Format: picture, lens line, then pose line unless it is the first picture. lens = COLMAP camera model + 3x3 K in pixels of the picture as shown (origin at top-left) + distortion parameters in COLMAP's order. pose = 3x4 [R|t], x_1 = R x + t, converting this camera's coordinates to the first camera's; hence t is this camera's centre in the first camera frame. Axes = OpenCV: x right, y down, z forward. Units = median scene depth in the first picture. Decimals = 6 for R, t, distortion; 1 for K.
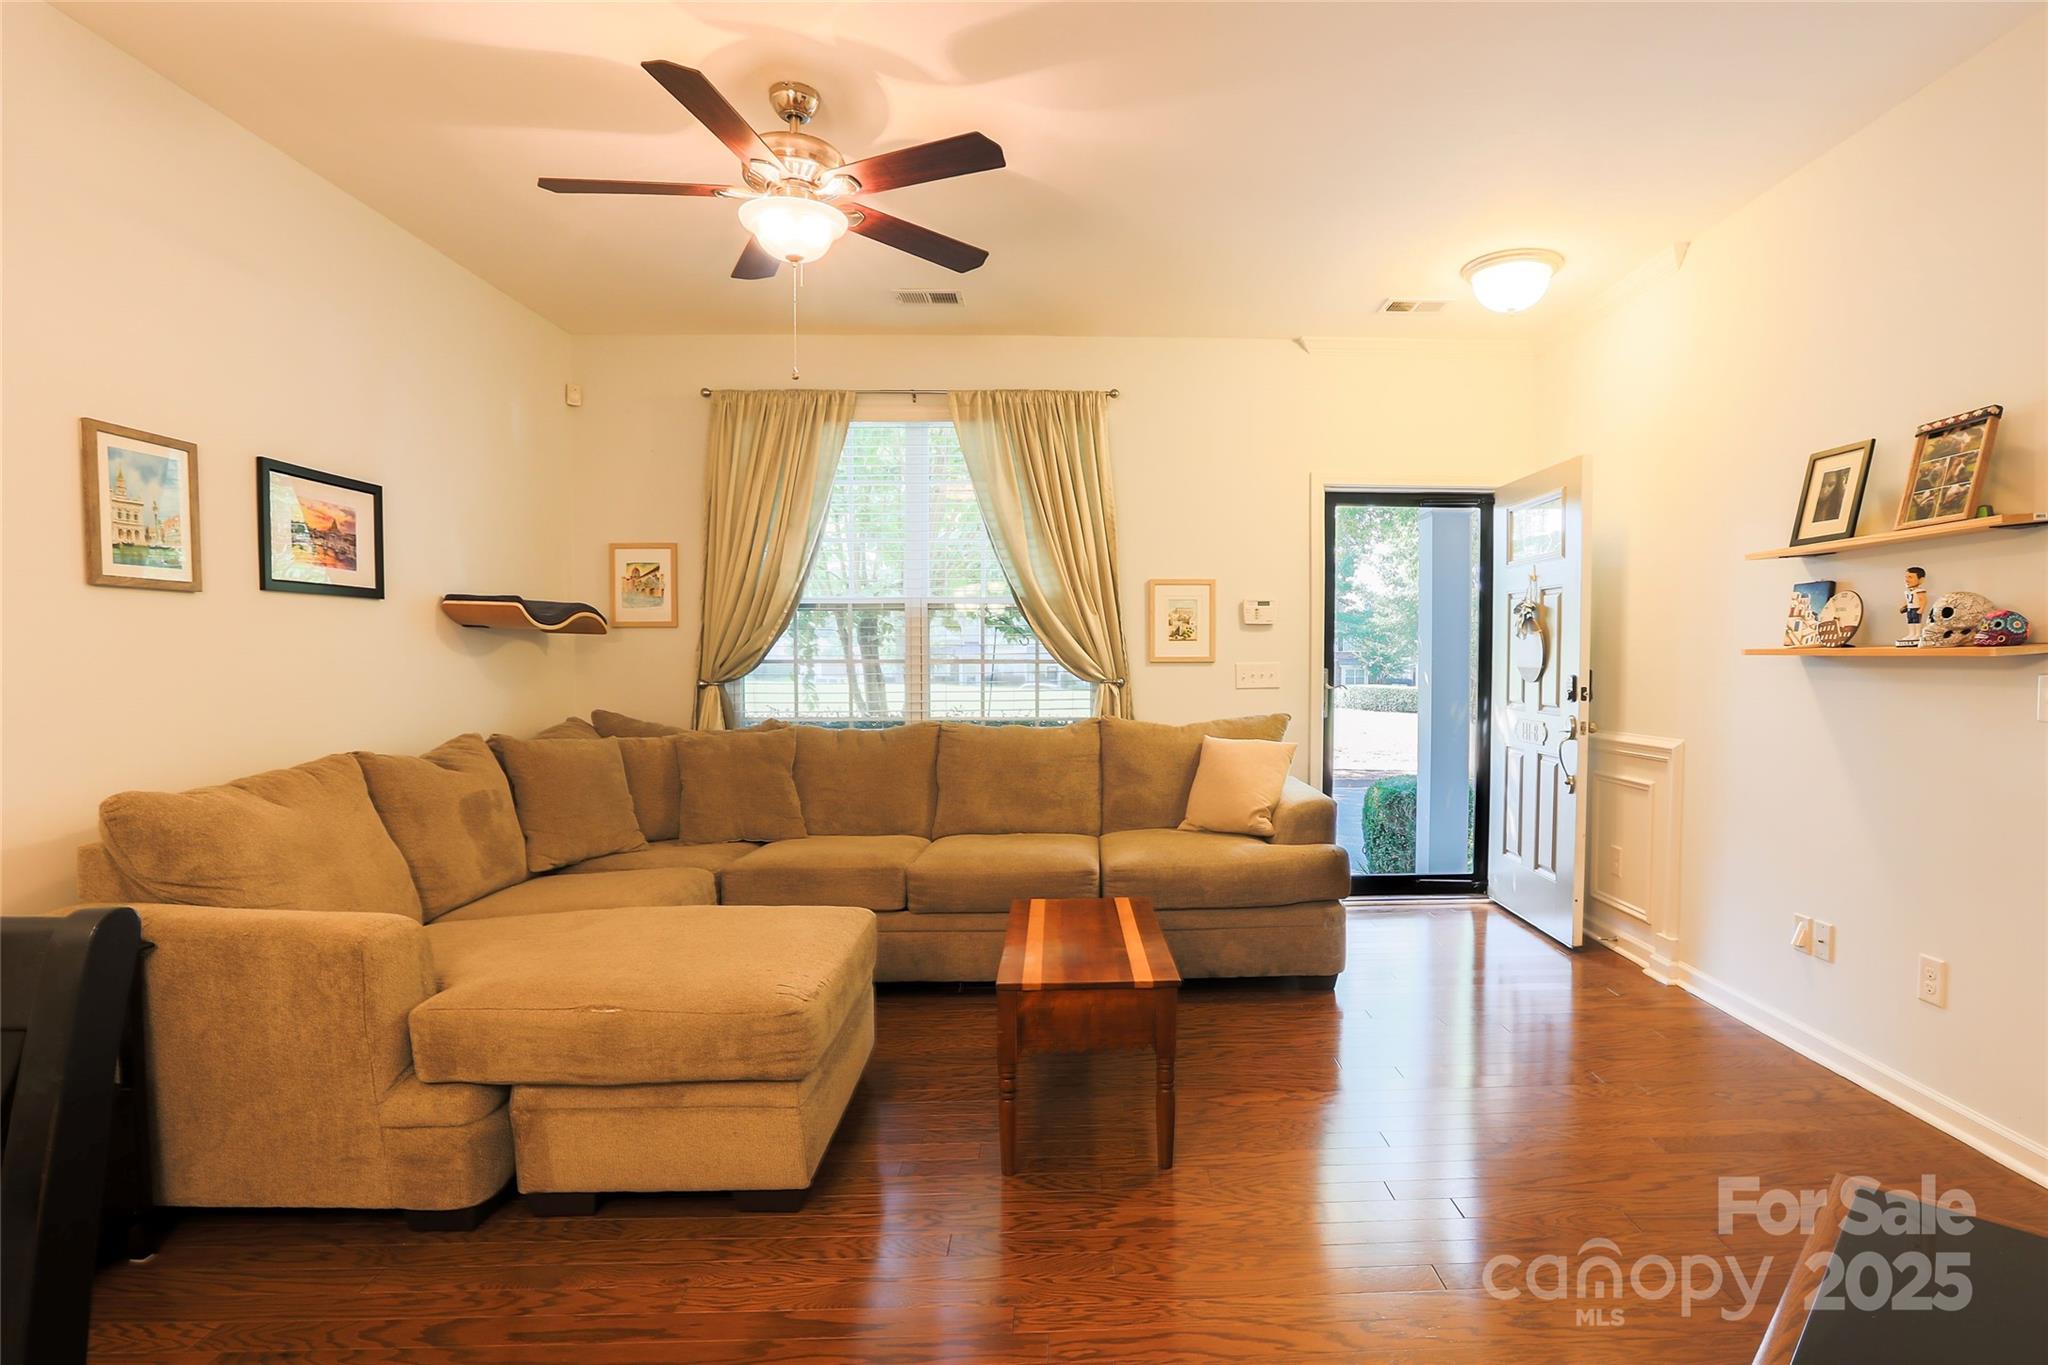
lens RADIAL K [[1061.5, 0, 1120.6], [0, 1061.5, 701.2], [0, 0, 1]] dist [-0.061022, 0.025517]
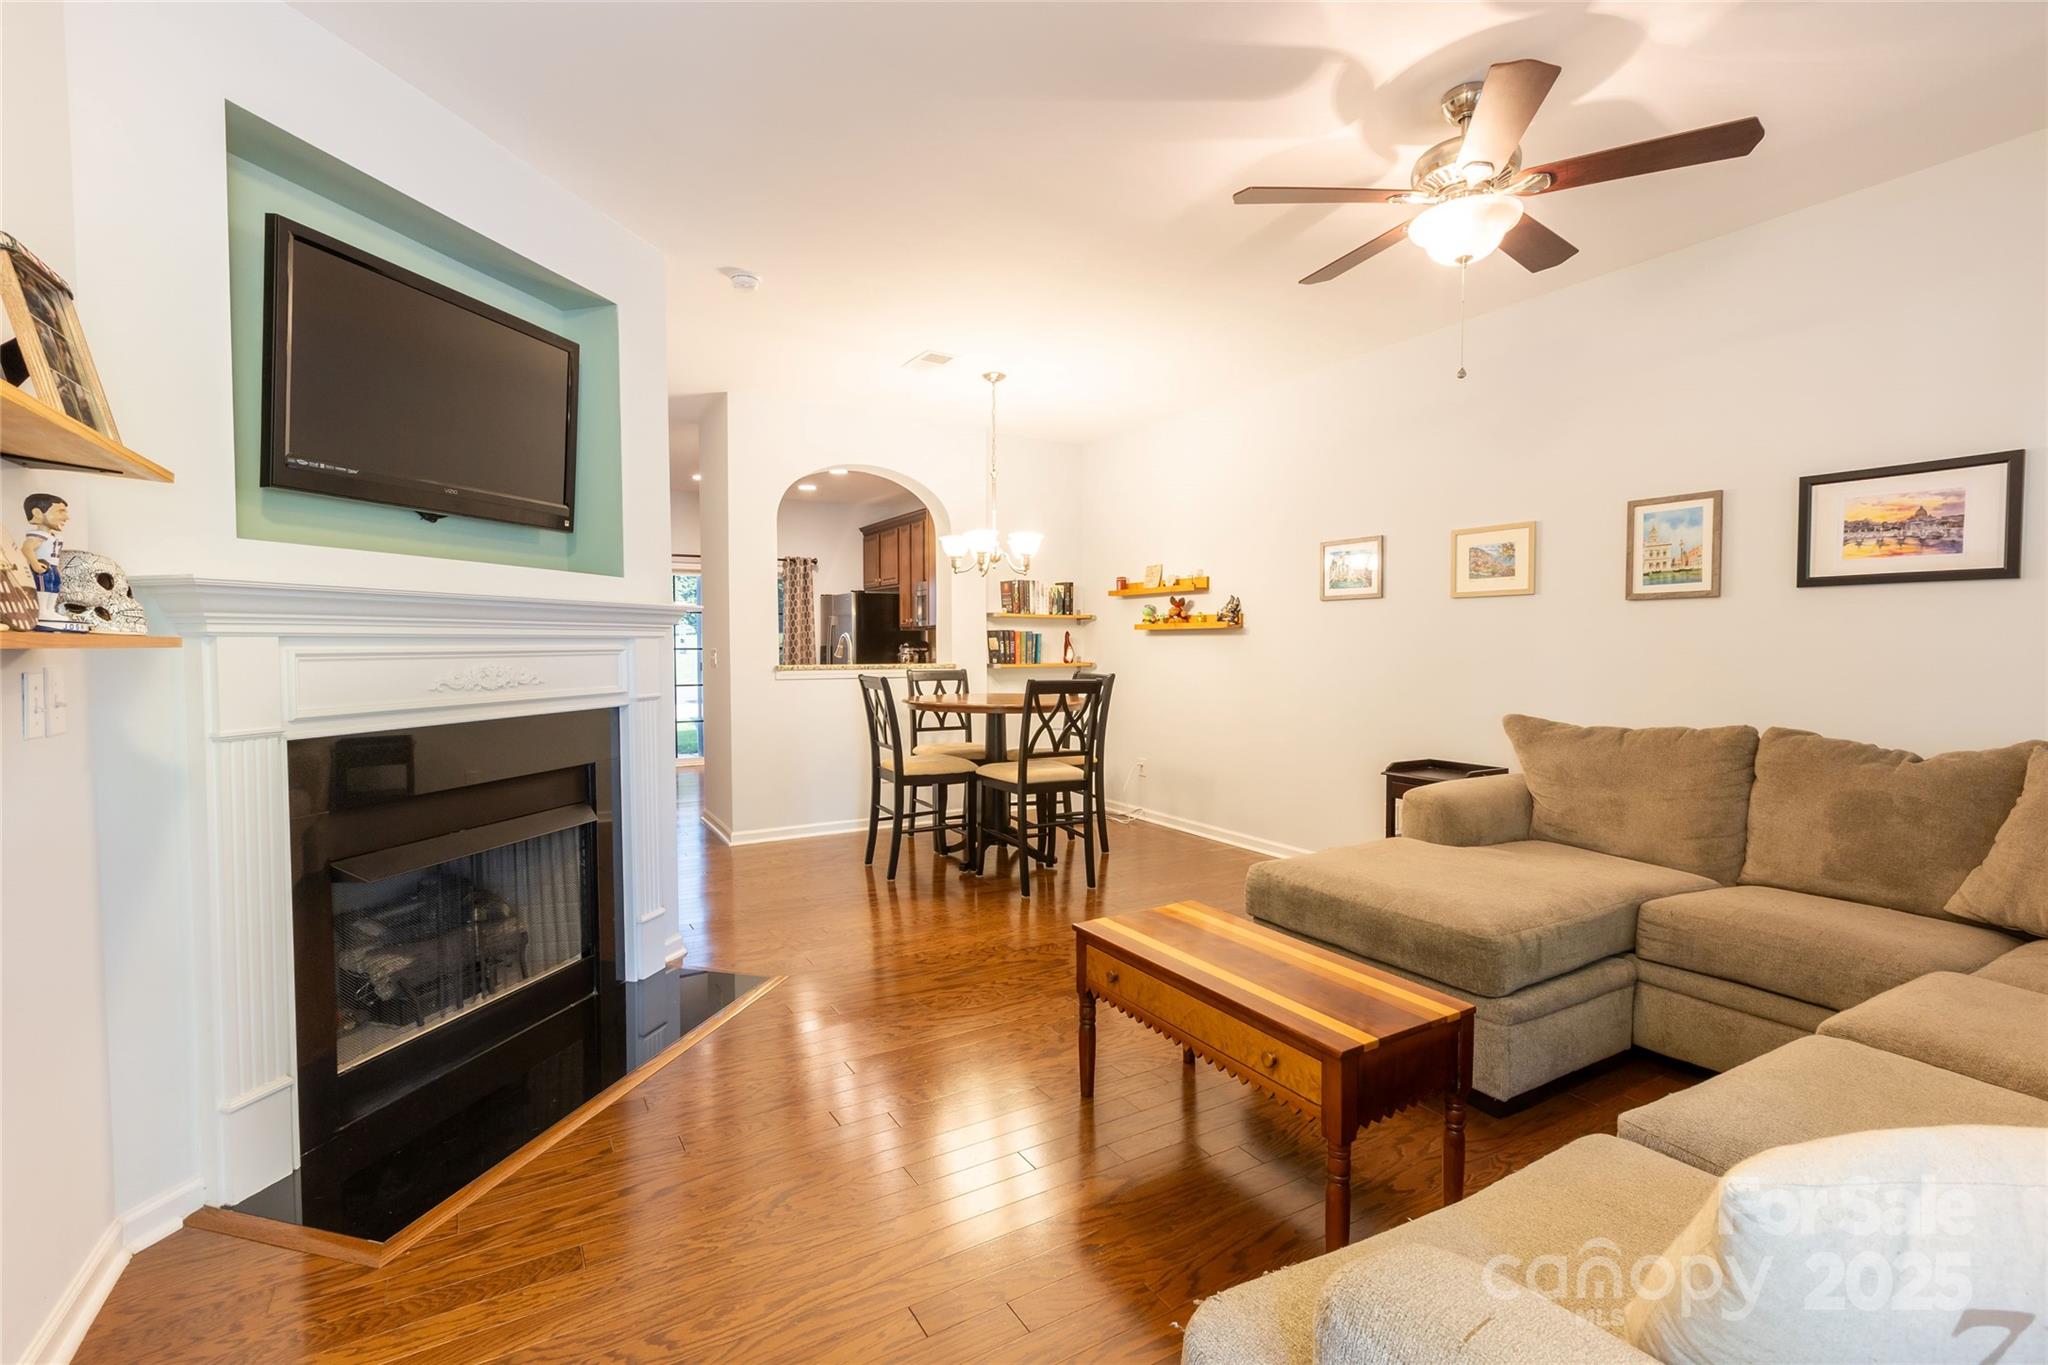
lens RADIAL K [[914.0, 0, 1025.7], [0, 914.0, 676.8], [0, 0, 1]] dist [0.000344, 0.000044]
pose [[-0.878281, 0.021977, -0.477639, 0.342308], [-0.016439, 0.996965, 0.076101, -0.051112], [0.477861, 0.074690, -0.875254, 1.089821]]
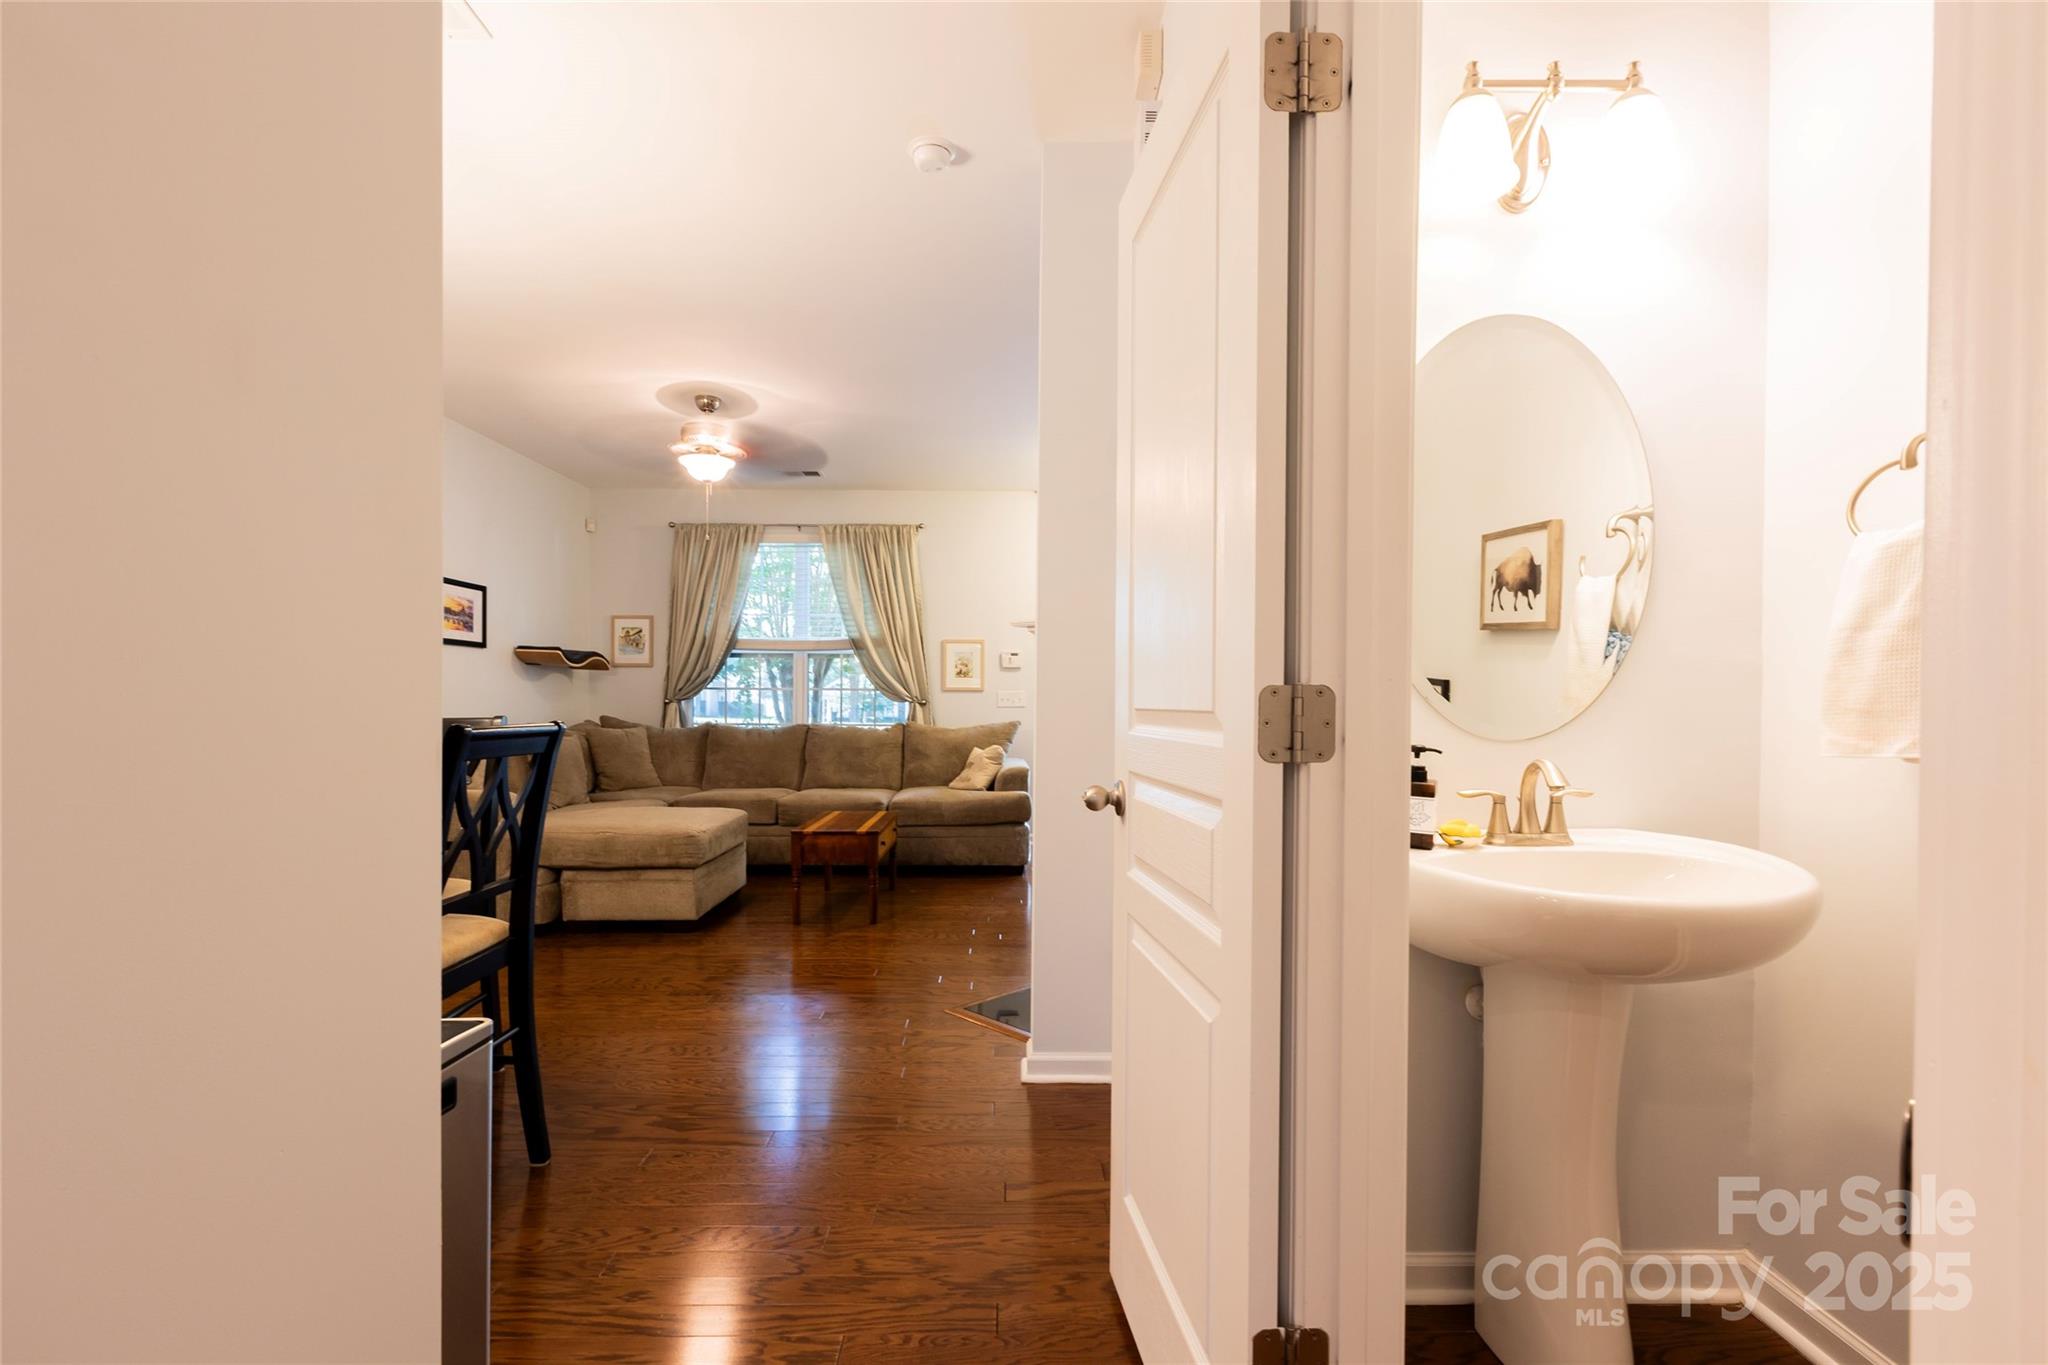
lens RADIAL K [[911.0, 0, 1025.4], [0, 911.0, 703.8], [0, 0, 1]] dist [-0.000473, -0.000049]
pose [[0.999746, 0.005605, -0.021816, 0.229894], [-0.006465, 0.999196, -0.039563, 0.047672], [0.021577, 0.039694, 0.998979, -0.486980]]
